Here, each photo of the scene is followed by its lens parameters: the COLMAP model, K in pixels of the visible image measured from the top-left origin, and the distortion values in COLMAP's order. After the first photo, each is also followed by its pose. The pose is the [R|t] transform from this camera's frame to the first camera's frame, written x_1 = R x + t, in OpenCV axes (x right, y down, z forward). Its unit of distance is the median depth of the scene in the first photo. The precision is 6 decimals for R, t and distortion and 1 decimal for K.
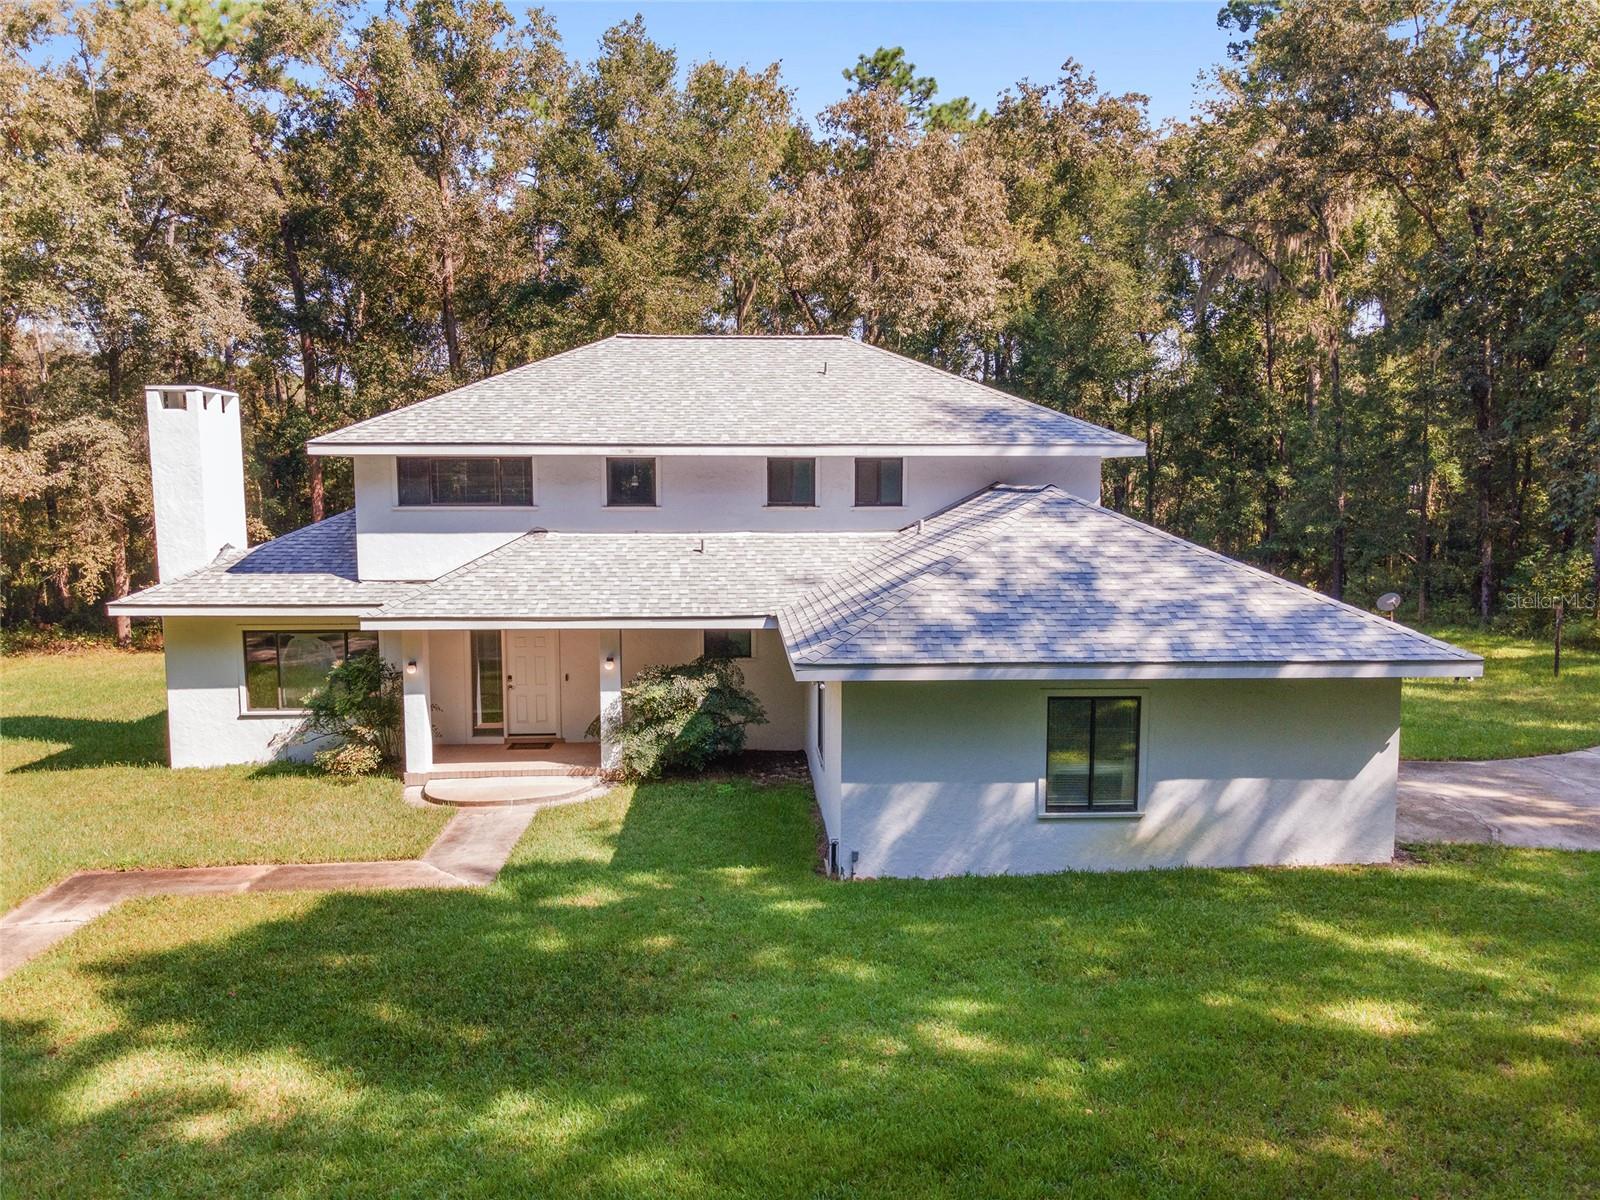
lens RADIAL K [[1176.1, 0, 795.4], [0, 1176.1, 597.2], [0, 0, 1]] dist [0.020573, 0.034263]
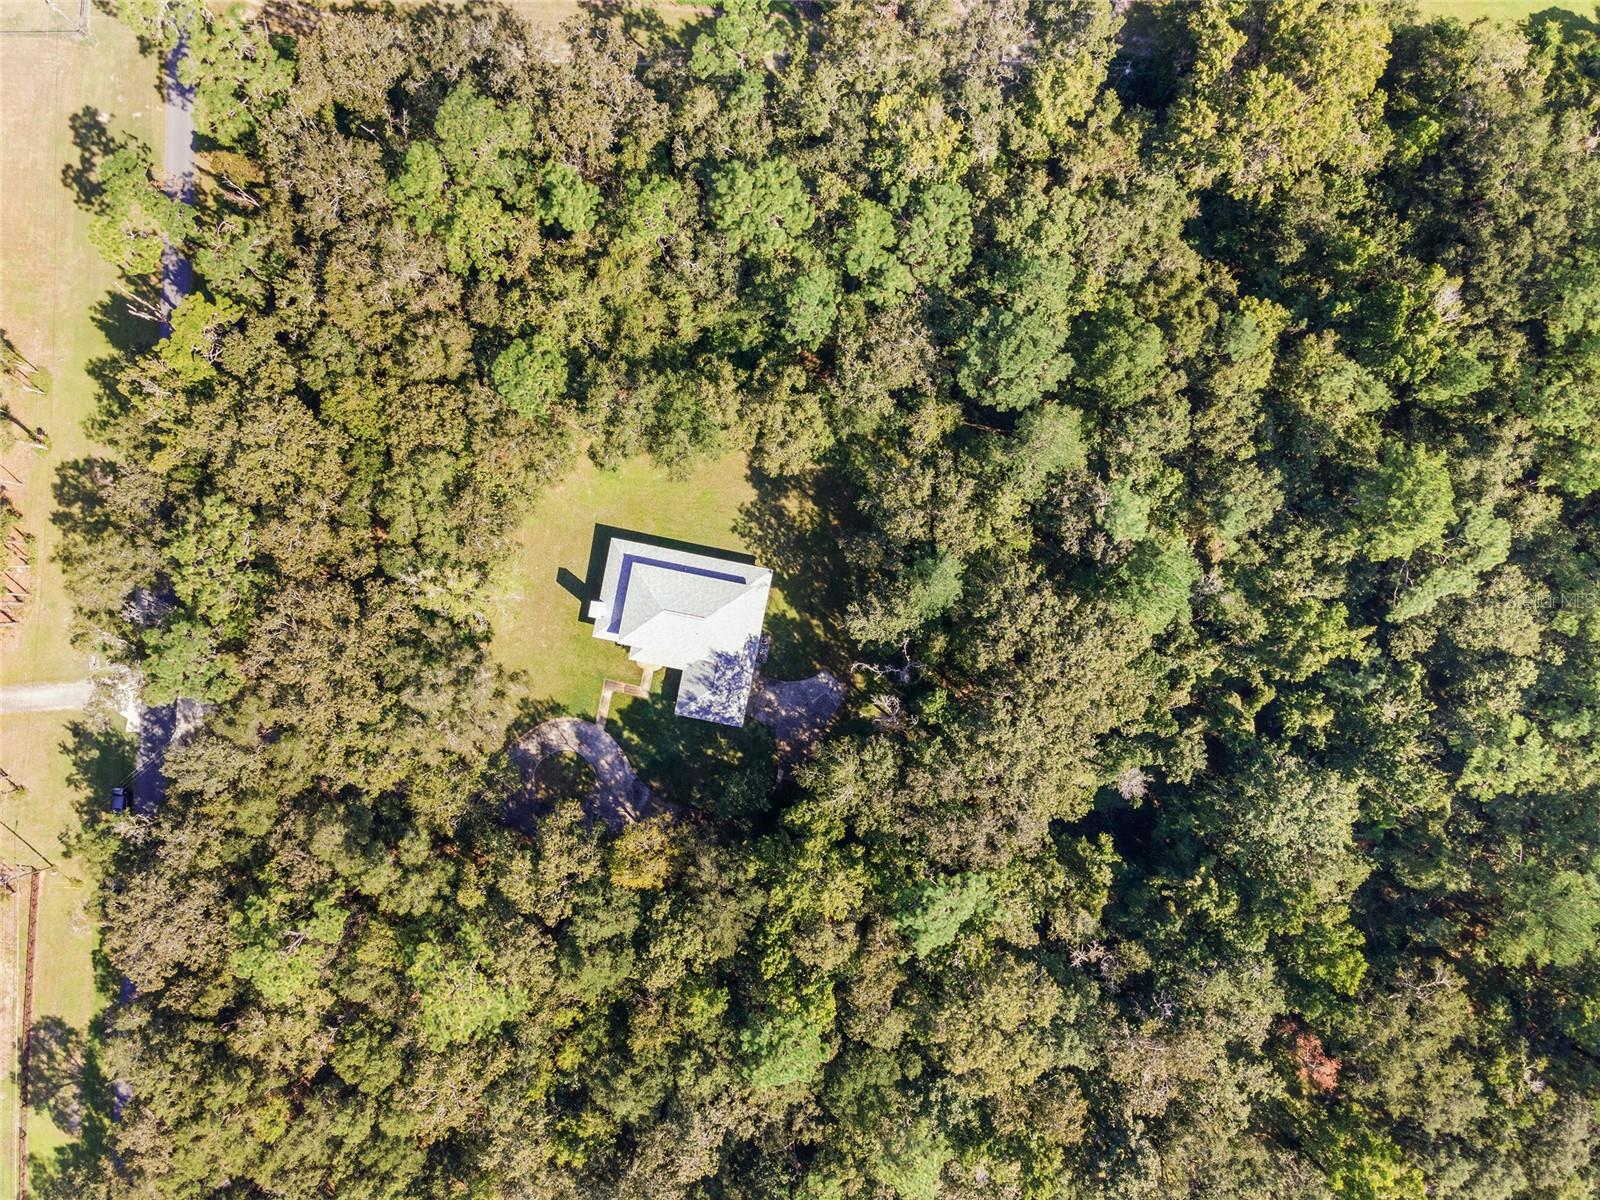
lens RADIAL K [[1176.1, 0, 810.1], [0, 1176.1, 595.5], [0, 0, 1]] dist [0.020573, 0.034263]
pose [[0.969188, 0.245415, 0.021136, 0.580429], [-0.042782, 0.083206, 0.995614, -9.010833], [0.242580, -0.965841, 0.091142, 1.180394]]
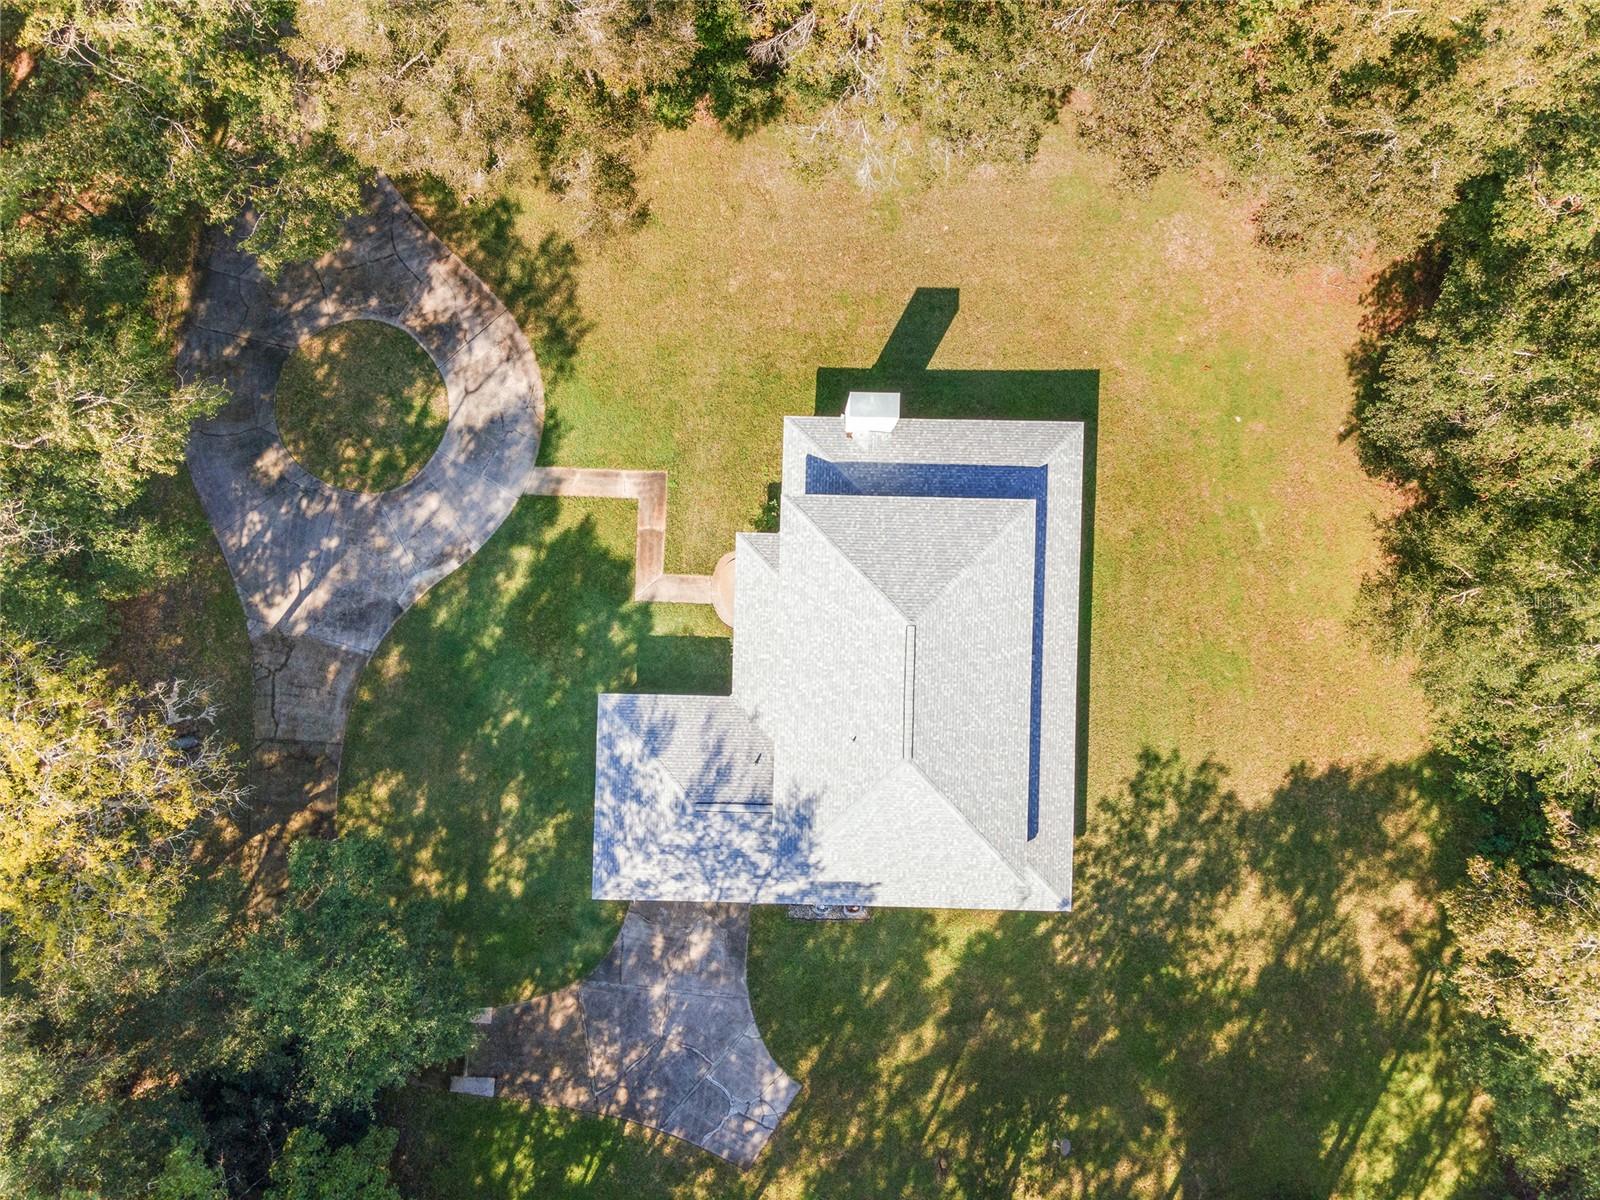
lens RADIAL K [[1176.1, 0, 803.8], [0, 1176.1, 589.8], [0, 0, 1]] dist [0.020573, 0.034263]
pose [[-0.077987, 0.996939, -0.005590, -0.298783], [-0.099449, -0.002200, 0.995040, -3.013117], [0.991982, 0.078156, 0.099316, 1.074711]]
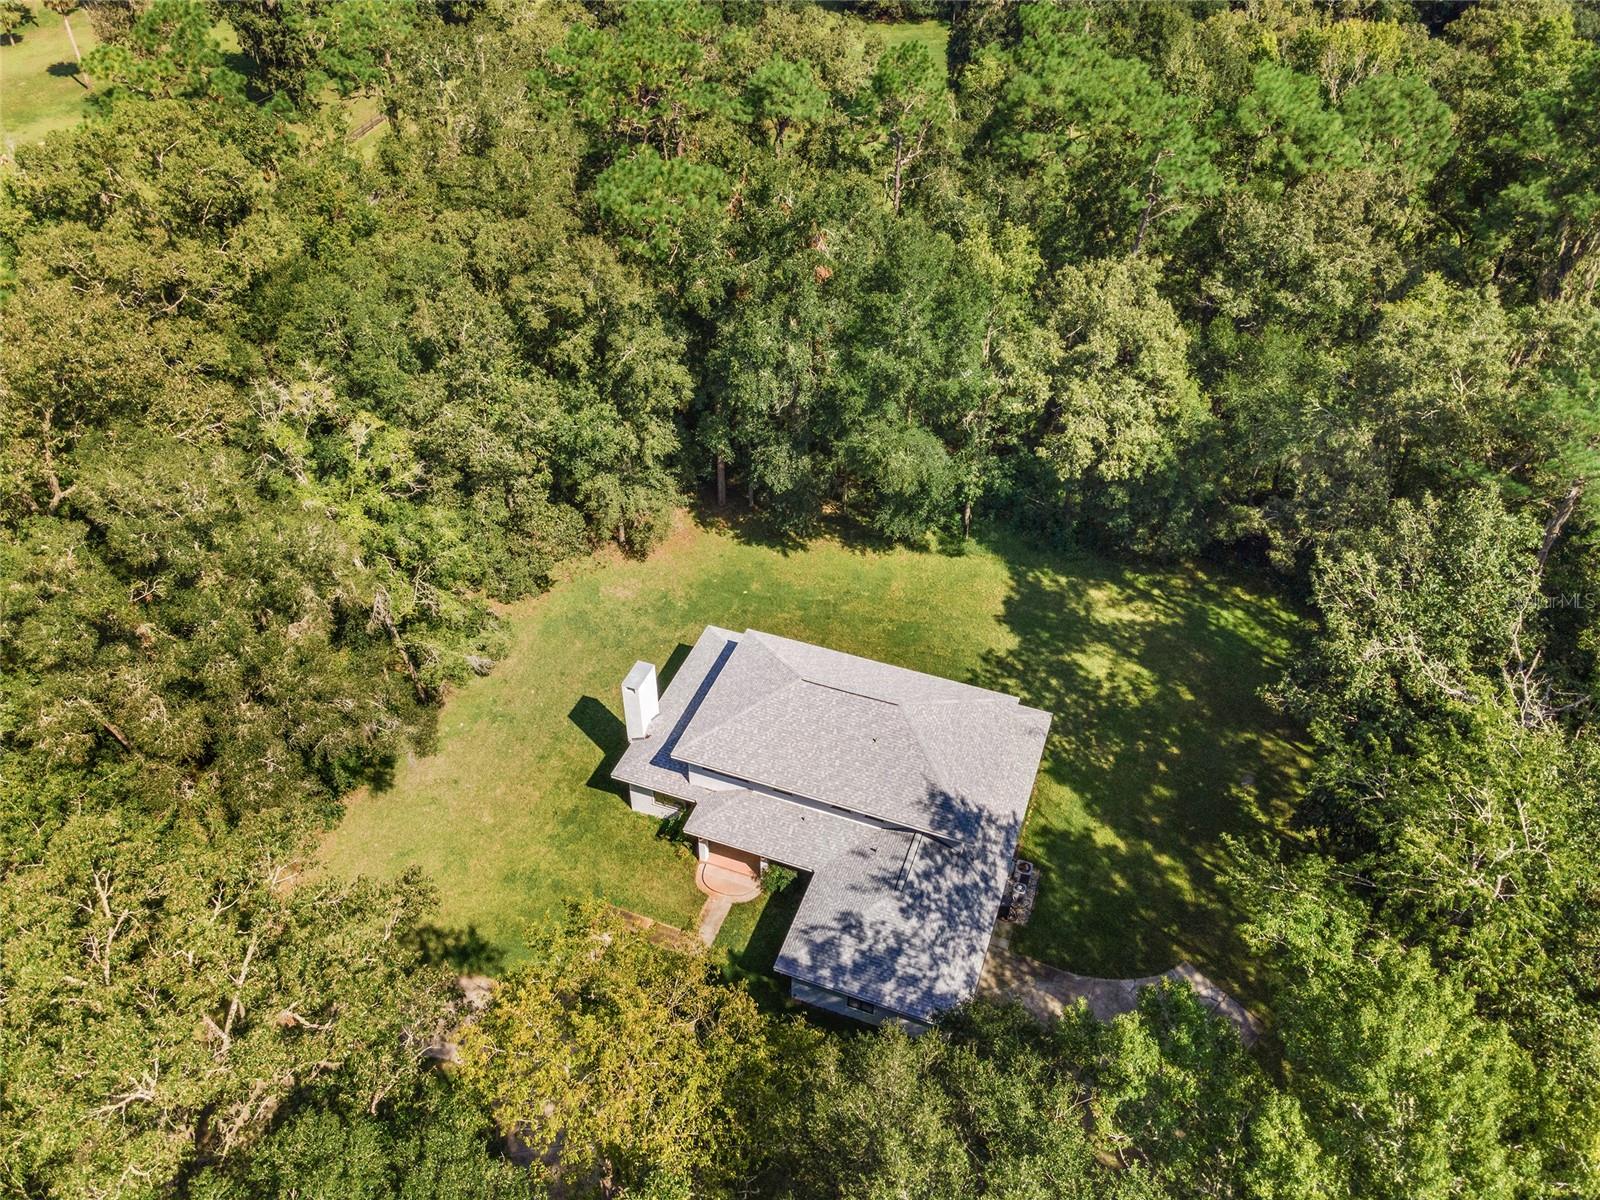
lens RADIAL K [[1176.1, 0, 795.9], [0, 1176.1, 588.8], [0, 0, 1]] dist [0.020573, 0.034263]
pose [[0.919287, 0.247867, -0.305734, 0.720159], [-0.038010, 0.829065, 0.557858, -2.575397], [0.391748, -0.501211, 0.771570, -1.054630]]
